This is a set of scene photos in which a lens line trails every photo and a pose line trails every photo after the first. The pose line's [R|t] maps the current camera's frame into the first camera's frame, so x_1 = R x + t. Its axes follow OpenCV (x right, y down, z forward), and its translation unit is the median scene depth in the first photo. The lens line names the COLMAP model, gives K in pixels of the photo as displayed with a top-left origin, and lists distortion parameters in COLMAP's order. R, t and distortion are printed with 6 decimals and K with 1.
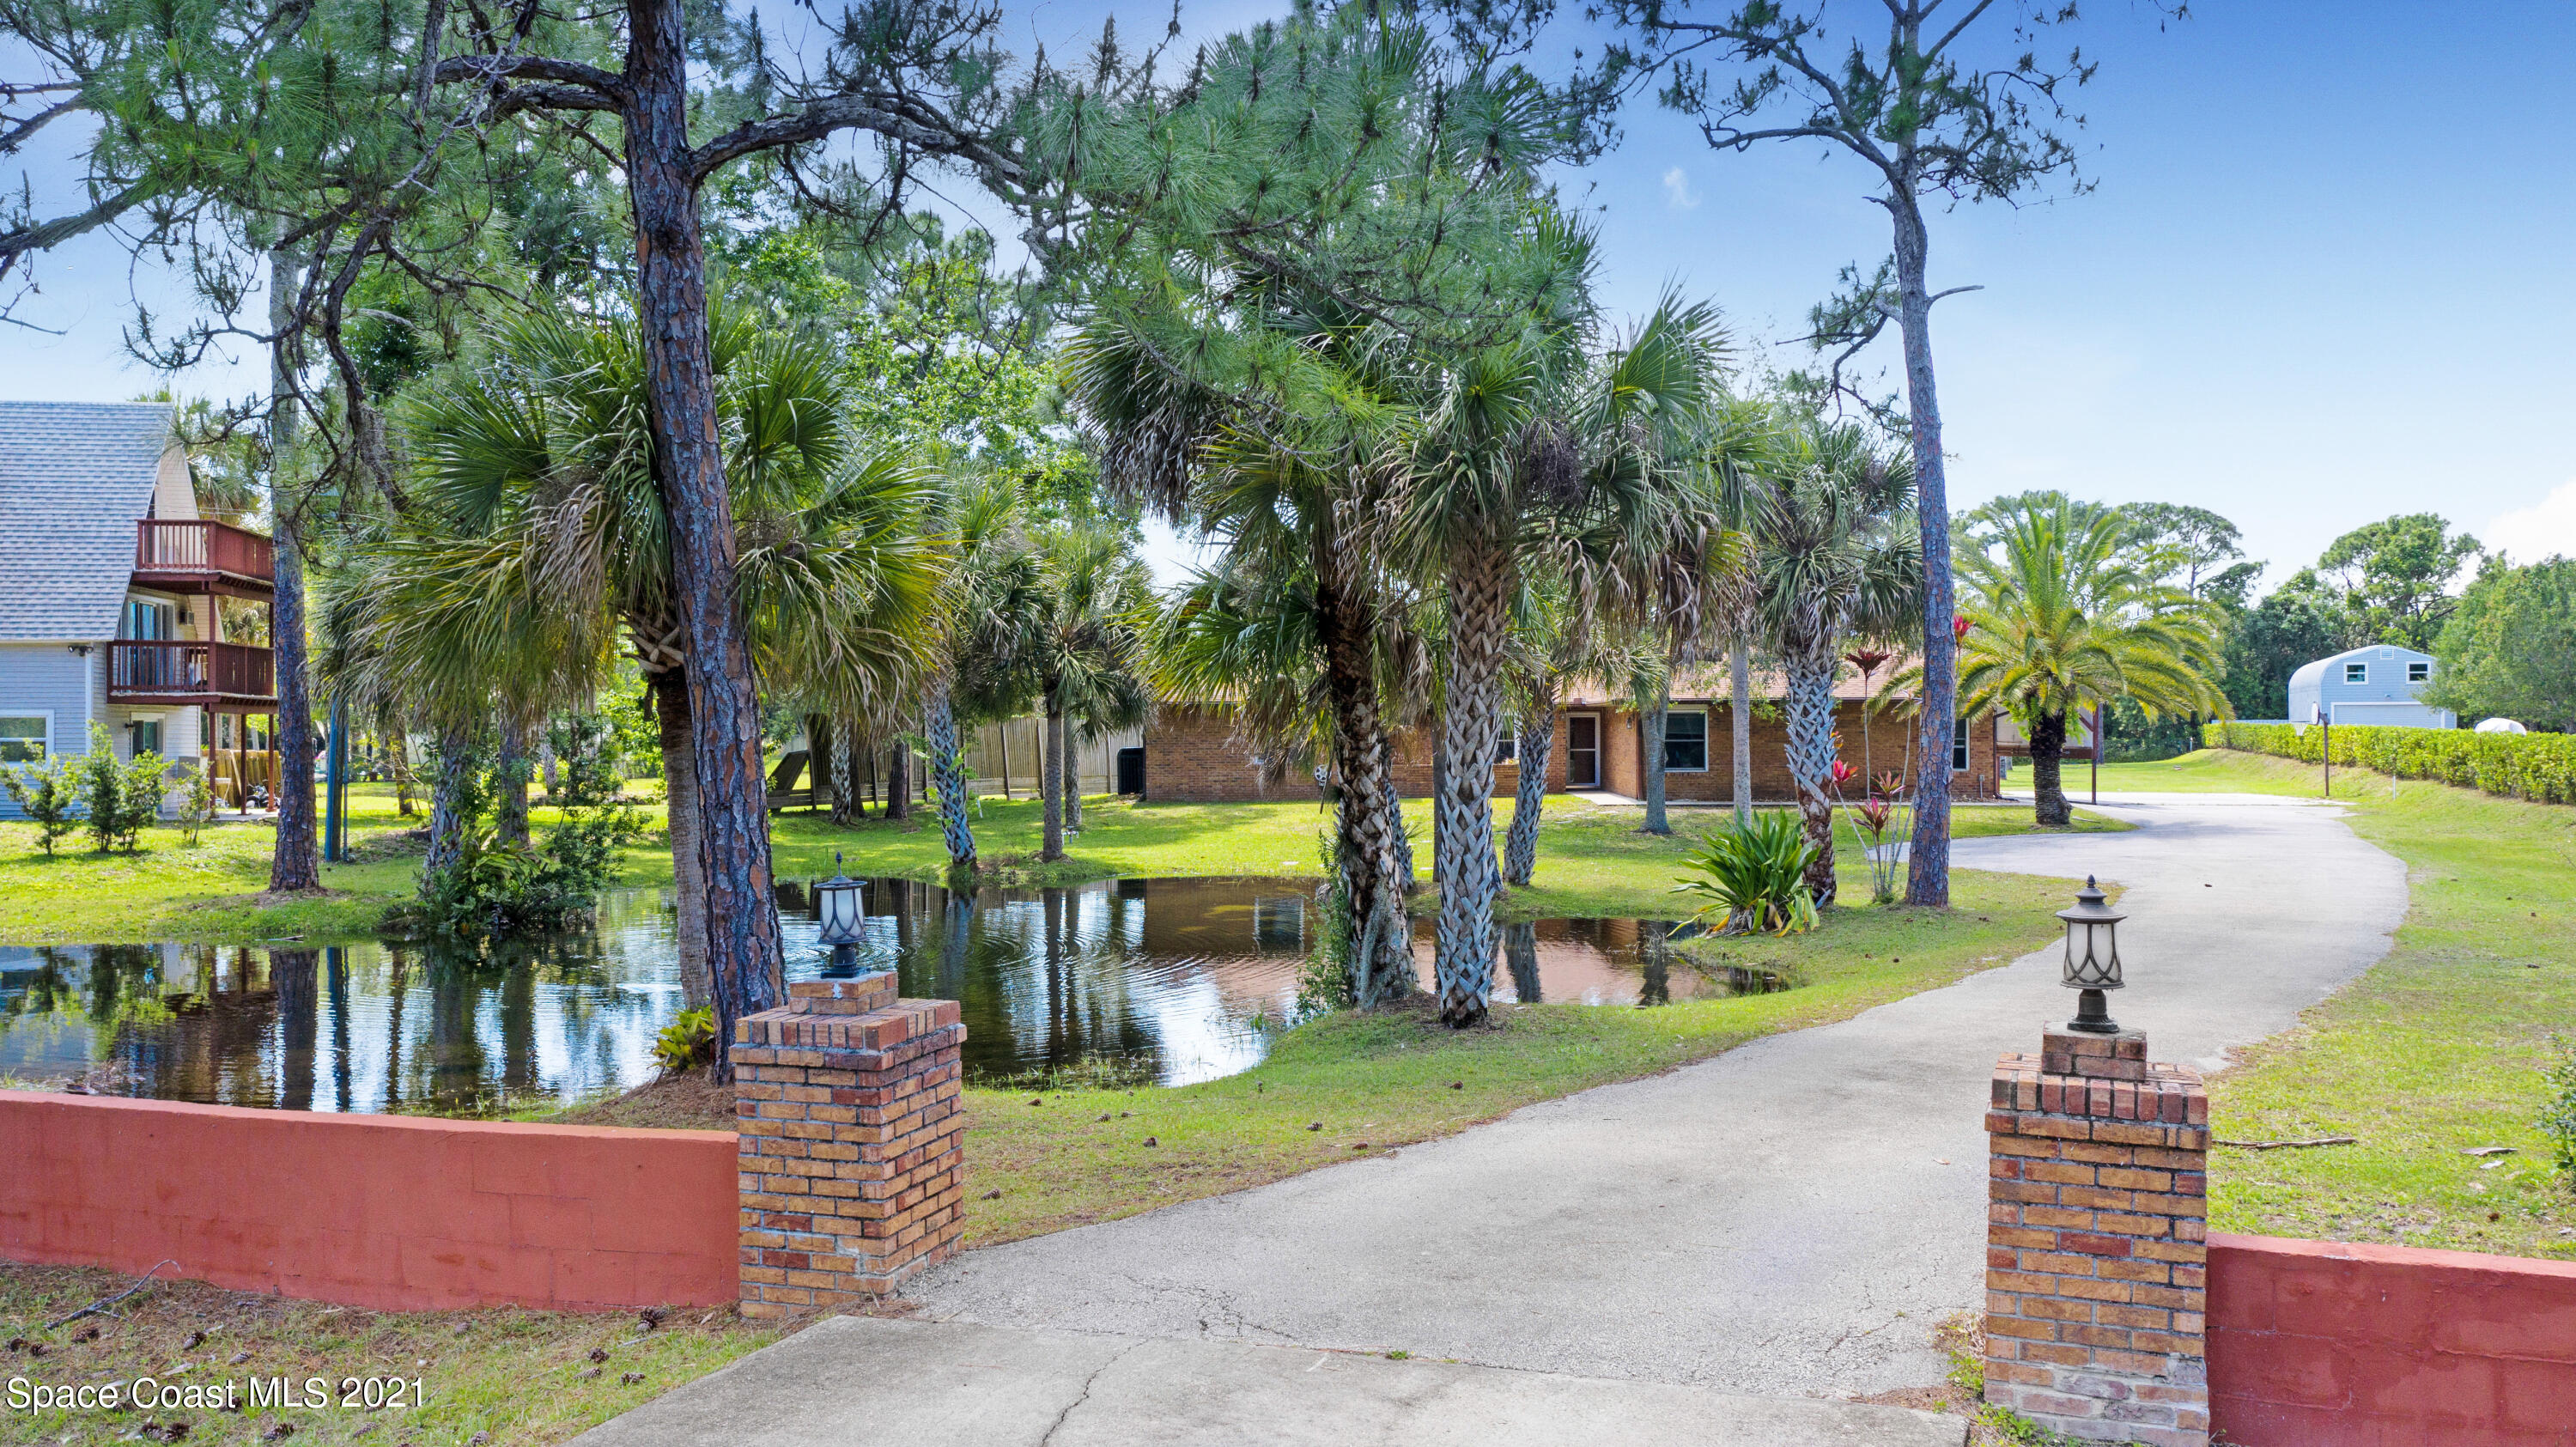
lens RADIAL K [[2047.6, 0, 1302.6], [0, 2047.6, 731.7], [0, 0, 1]] dist [-0.011801, 0.009361]
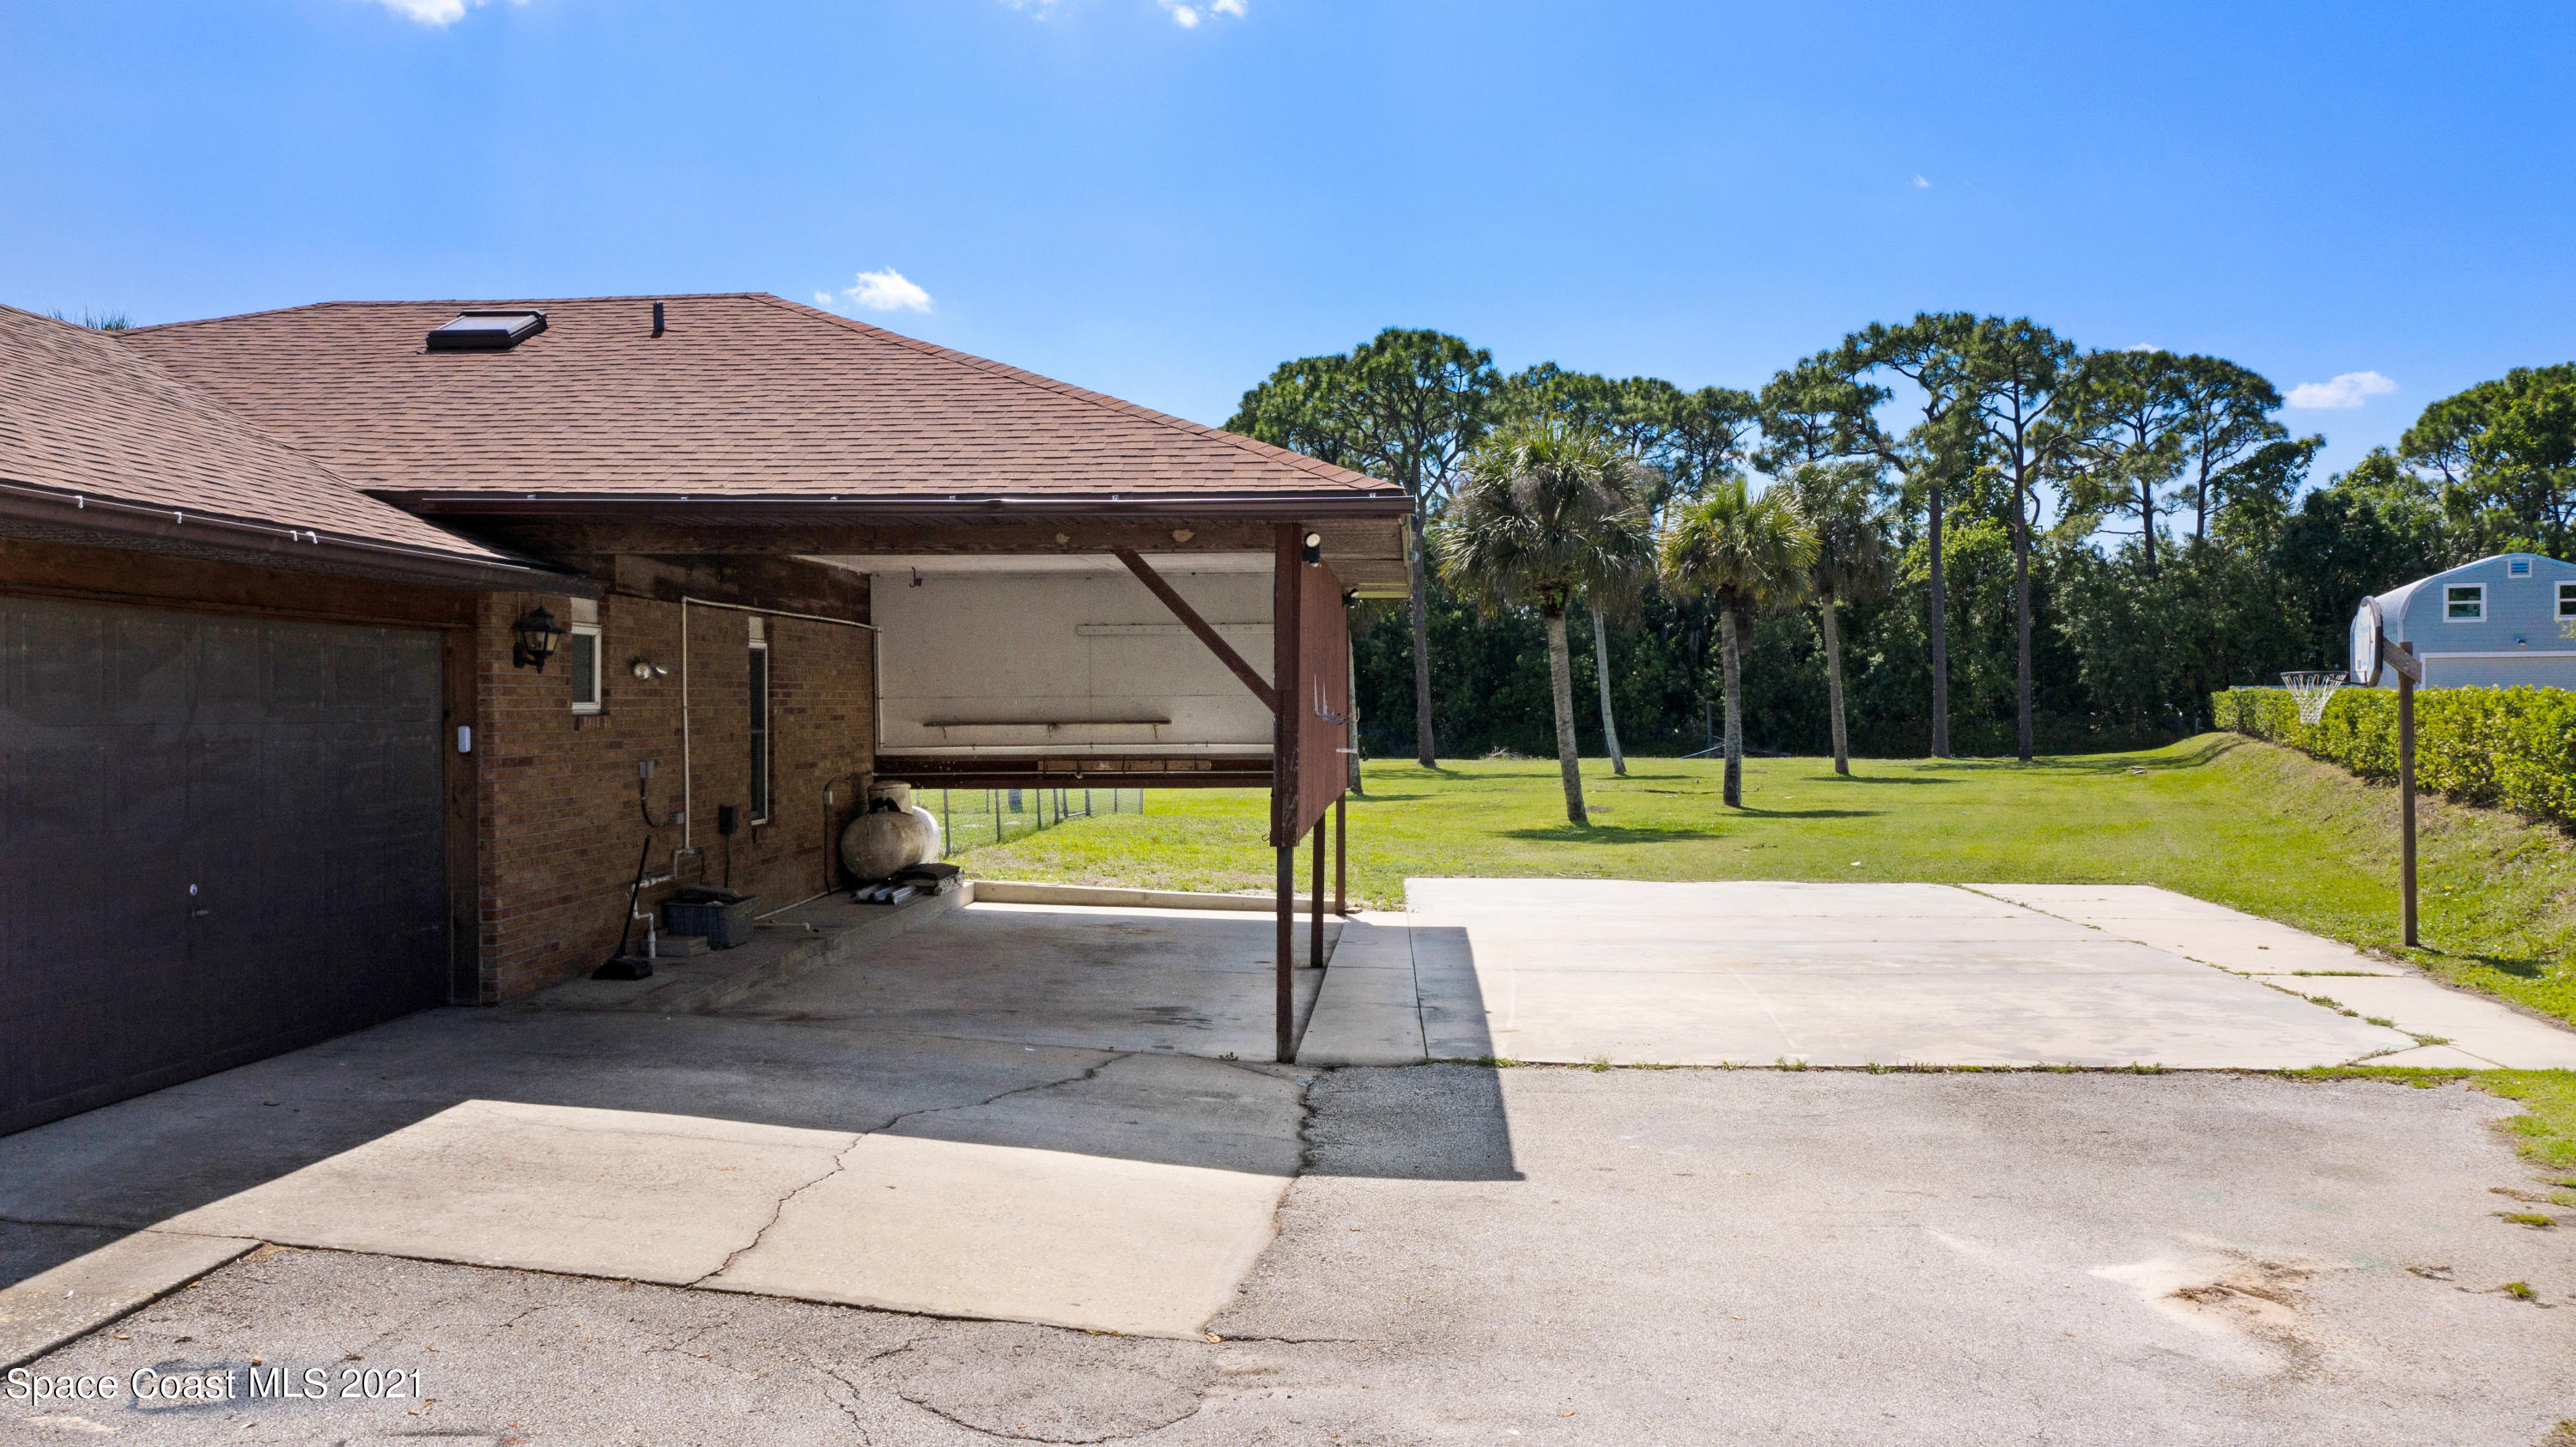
lens RADIAL K [[2116.9, 0, 1294.0], [0, 2116.9, 719.3], [0, 0, 1]] dist [-0.011703, -0.000609]
pose [[0.999722, 0.001491, -0.023543, 0.165238], [-0.001336, 0.999978, 0.006570, 0.000590], [0.023552, -0.006537, 0.999701, 0.328017]]
